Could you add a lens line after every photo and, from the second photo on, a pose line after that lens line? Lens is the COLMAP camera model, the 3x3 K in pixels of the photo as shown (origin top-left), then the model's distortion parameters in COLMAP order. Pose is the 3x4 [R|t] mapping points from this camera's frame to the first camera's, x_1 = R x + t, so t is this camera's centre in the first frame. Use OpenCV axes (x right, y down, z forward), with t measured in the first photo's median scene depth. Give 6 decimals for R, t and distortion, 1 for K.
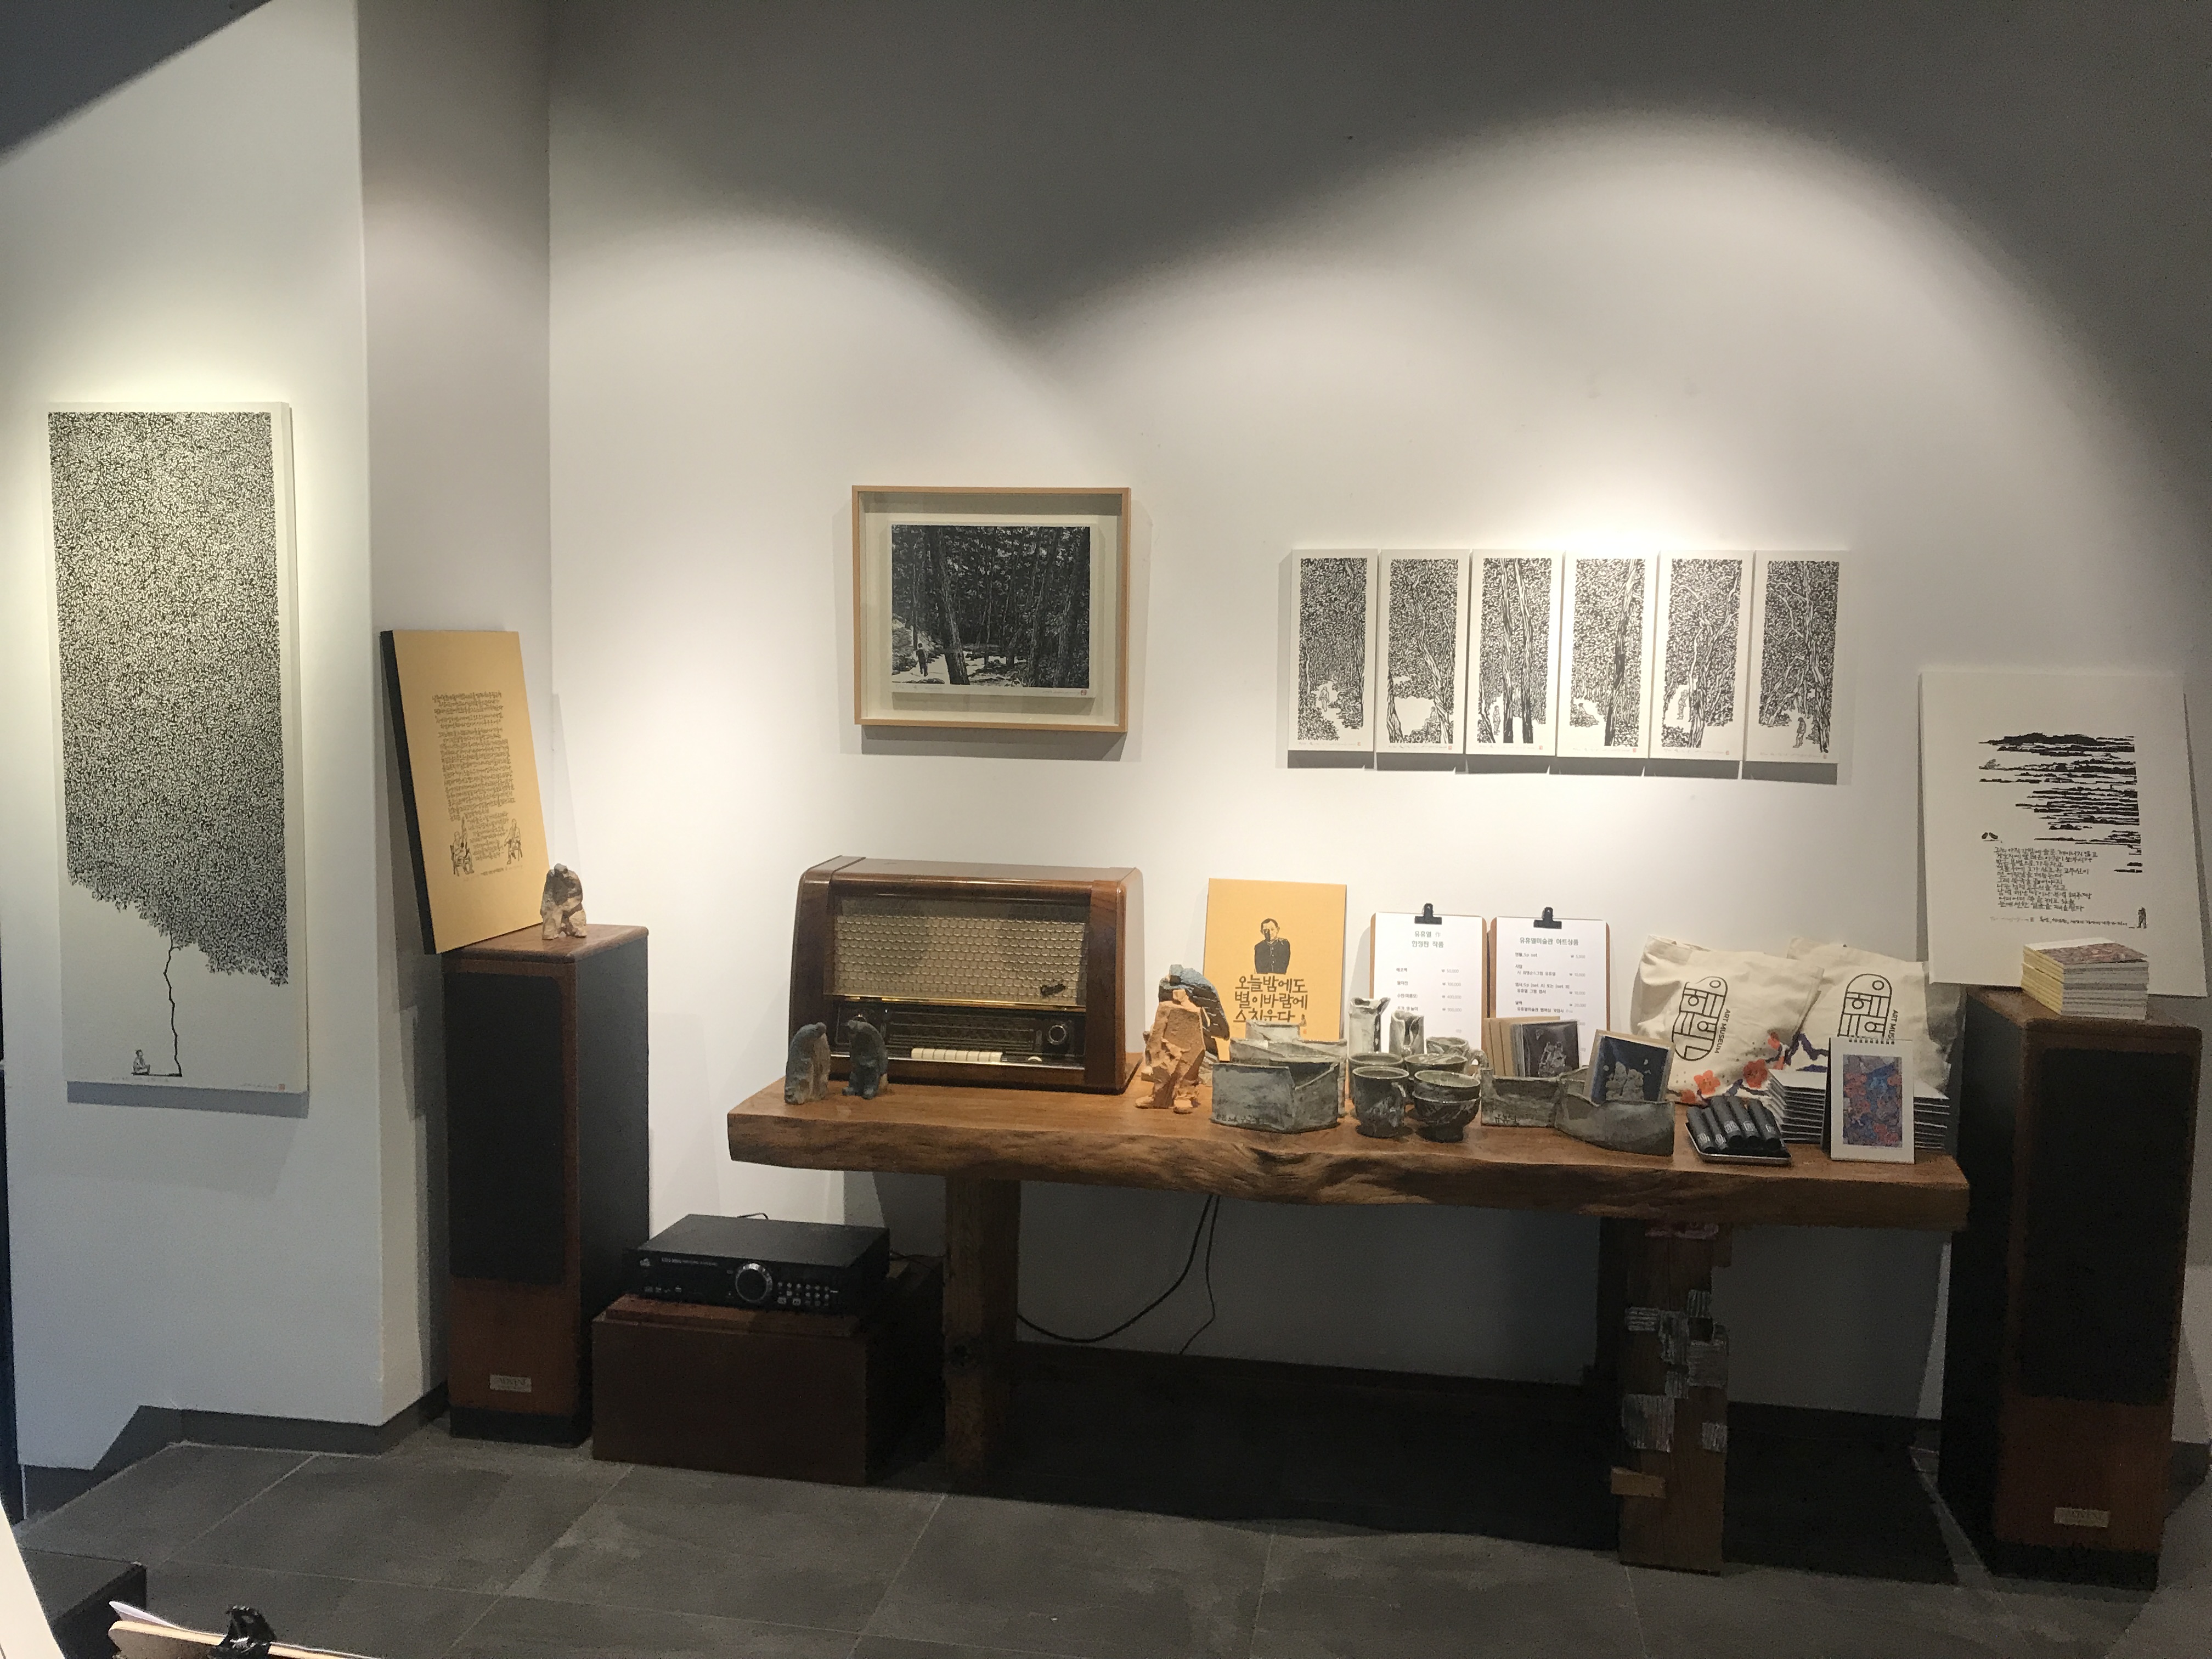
lens RADIAL K [[1818.9, 0, 1129.6], [0, 1818.9, 820.6], [0, 0, 1]] dist [0.037455, -0.050507]
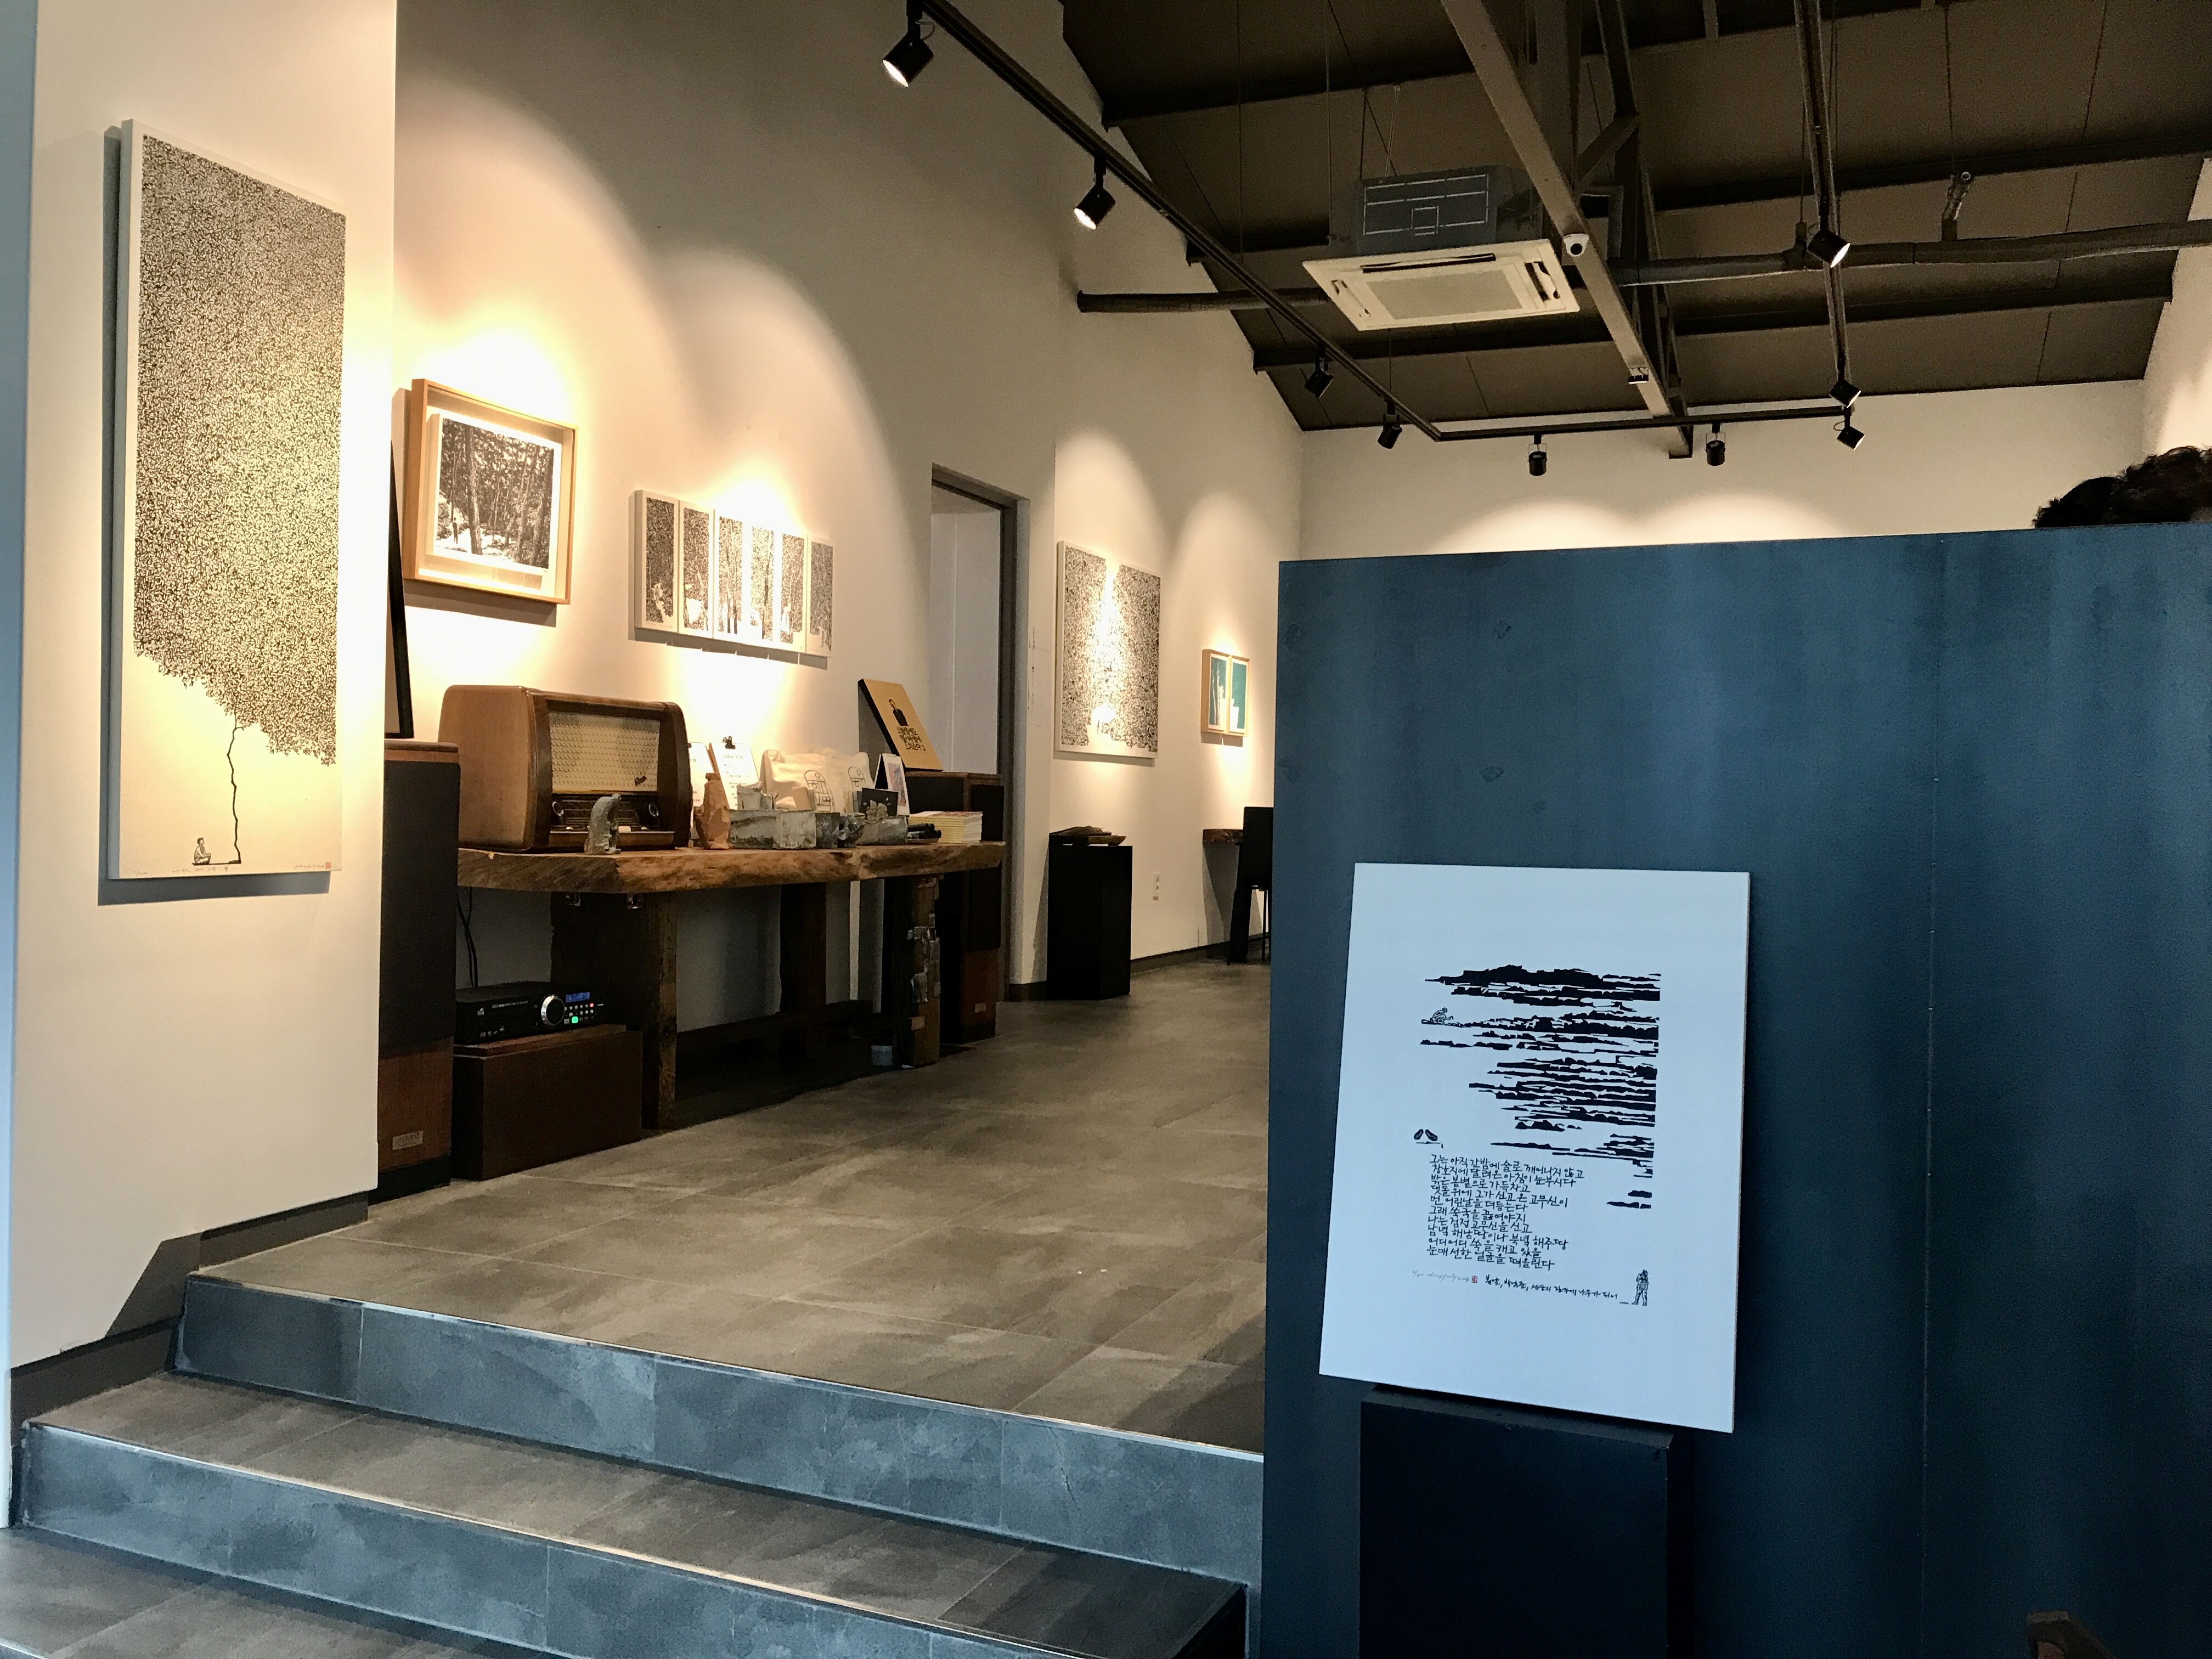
lens RADIAL K [[1818.9, 0, 1123.0], [0, 1818.9, 814.6], [0, 0, 1]] dist [0.037455, -0.050507]
pose [[0.222275, -0.017047, 0.974835, -1.313174], [0.065585, 0.997844, 0.002495, 0.138609], [-0.972776, 0.063380, 0.222913, 0.327640]]
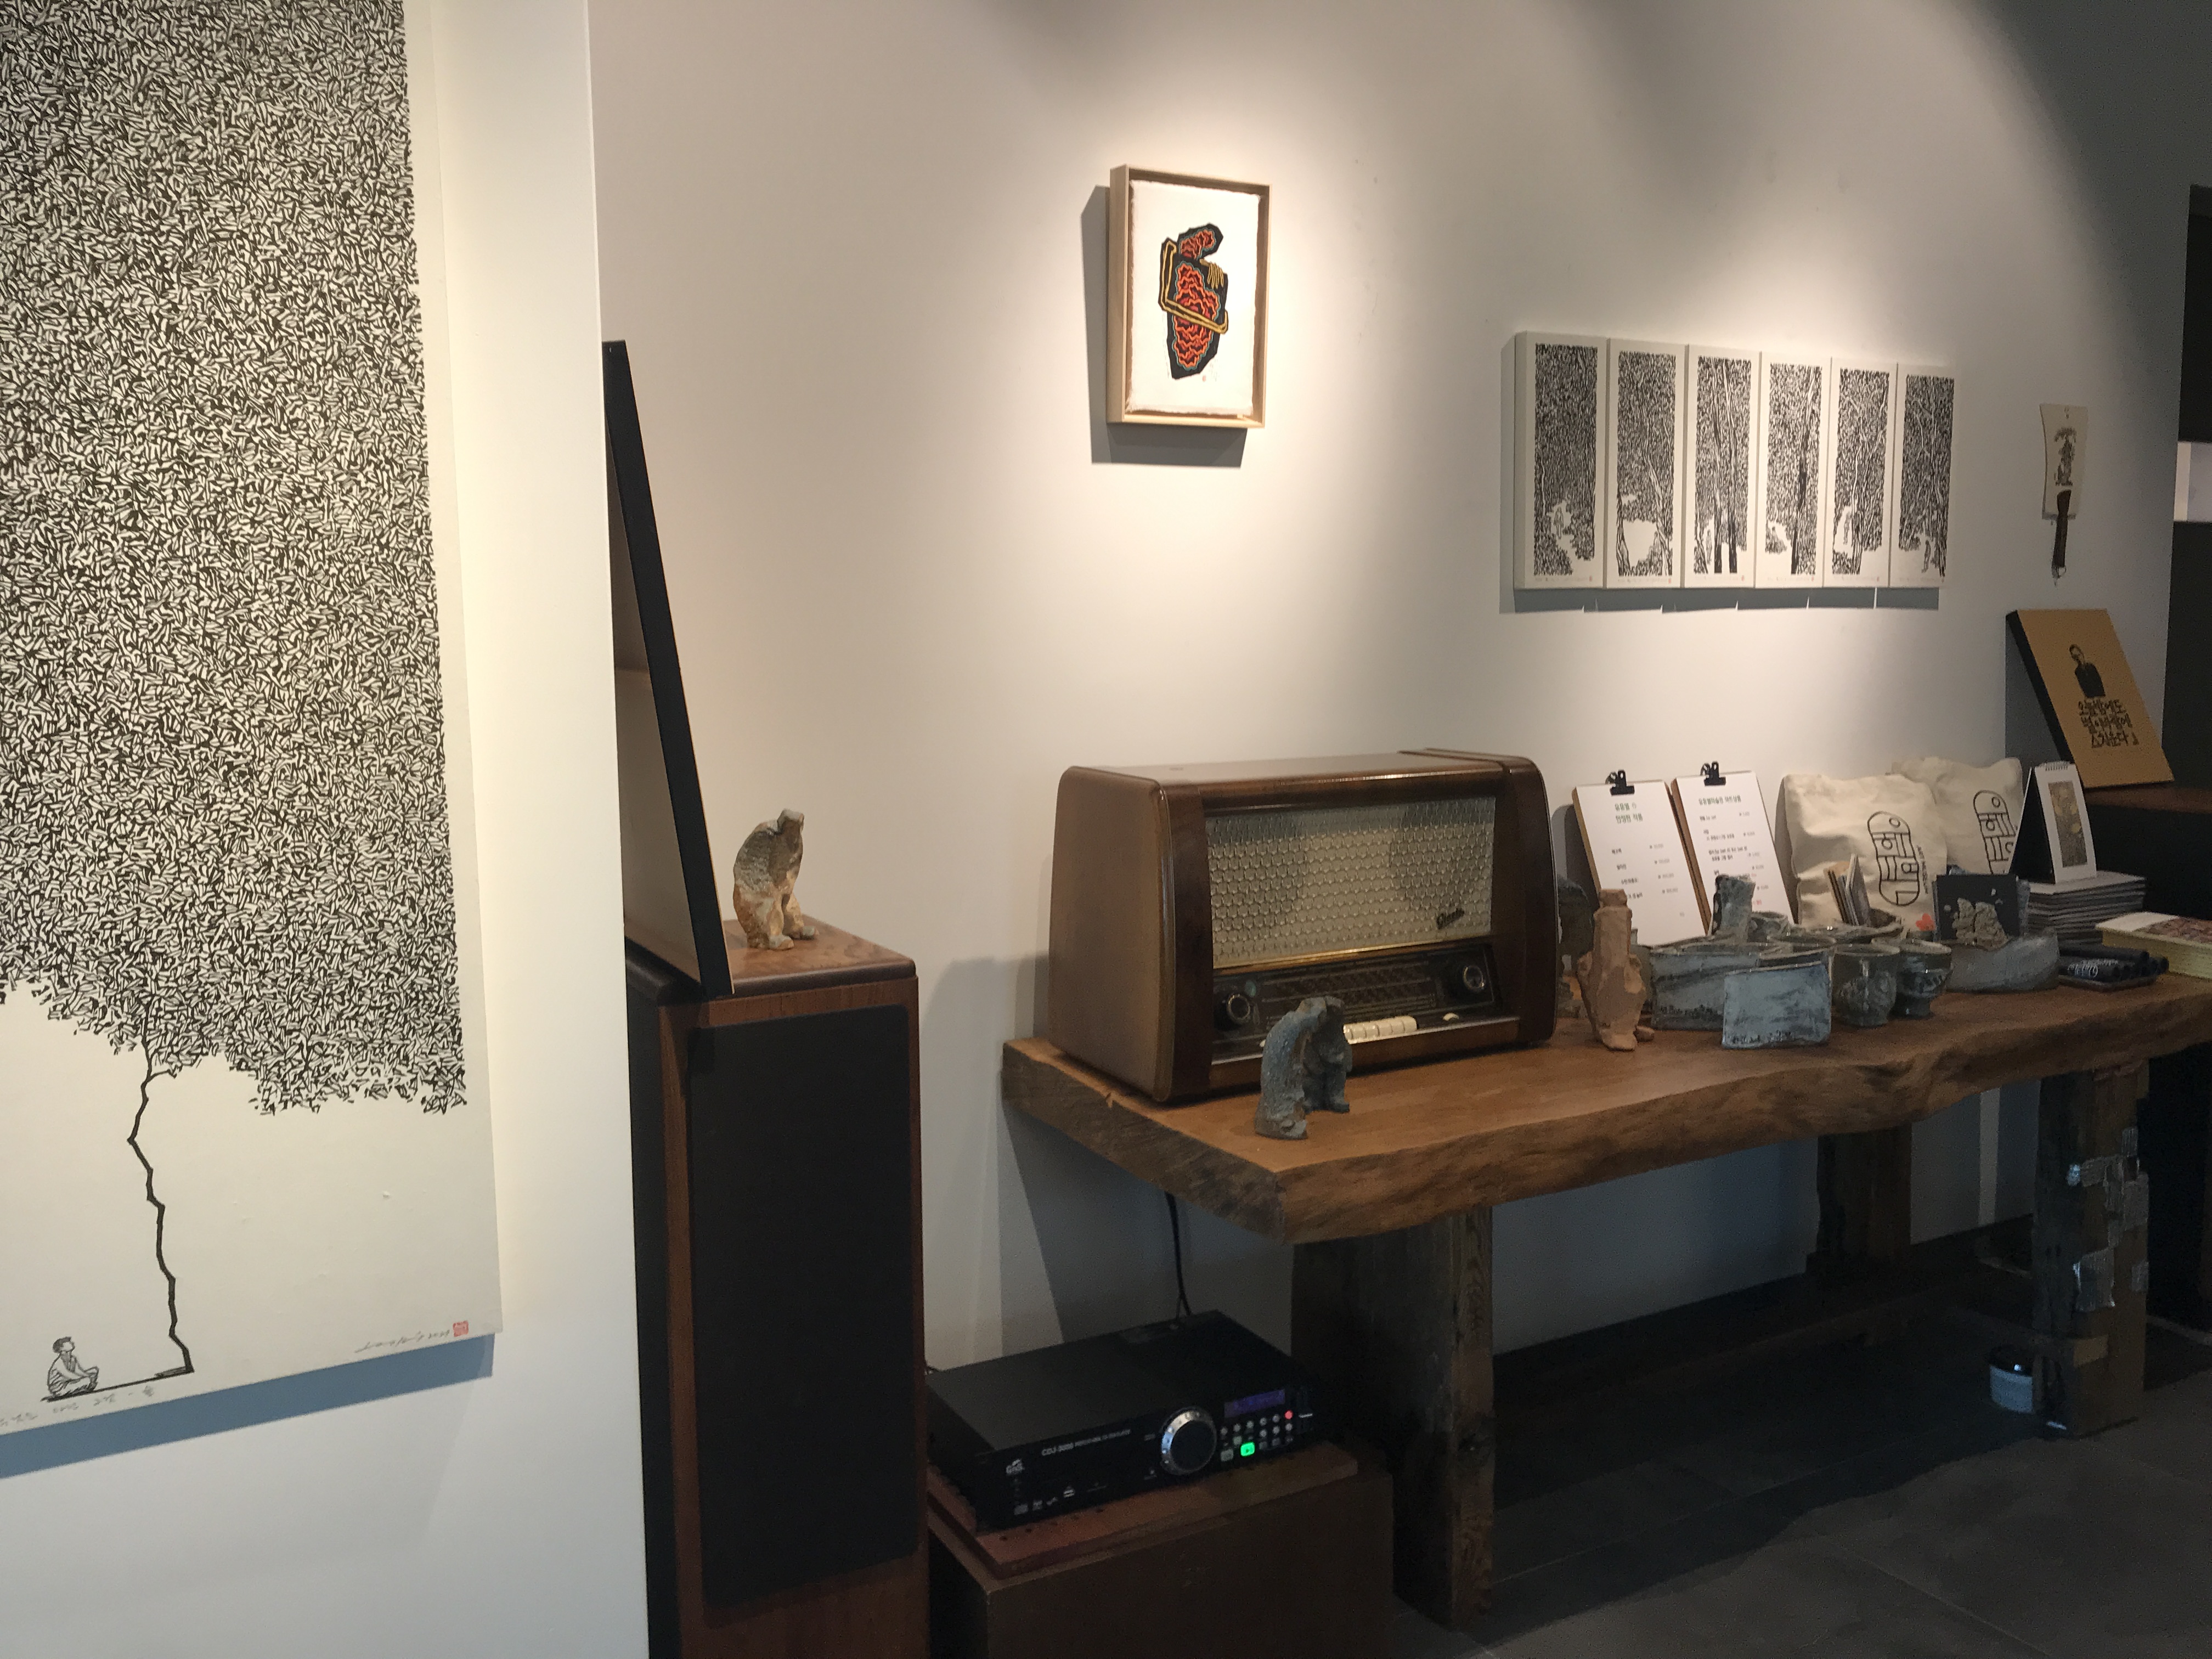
lens RADIAL K [[1818.9, 0, 1106.9], [0, 1818.9, 827.3], [0, 0, 1]] dist [0.037455, -0.050507]
pose [[0.774220, -0.096079, 0.625582, -0.591486], [0.079463, 0.995345, 0.054525, 0.007448], [-0.627909, 0.007497, 0.778251, 0.521019]]
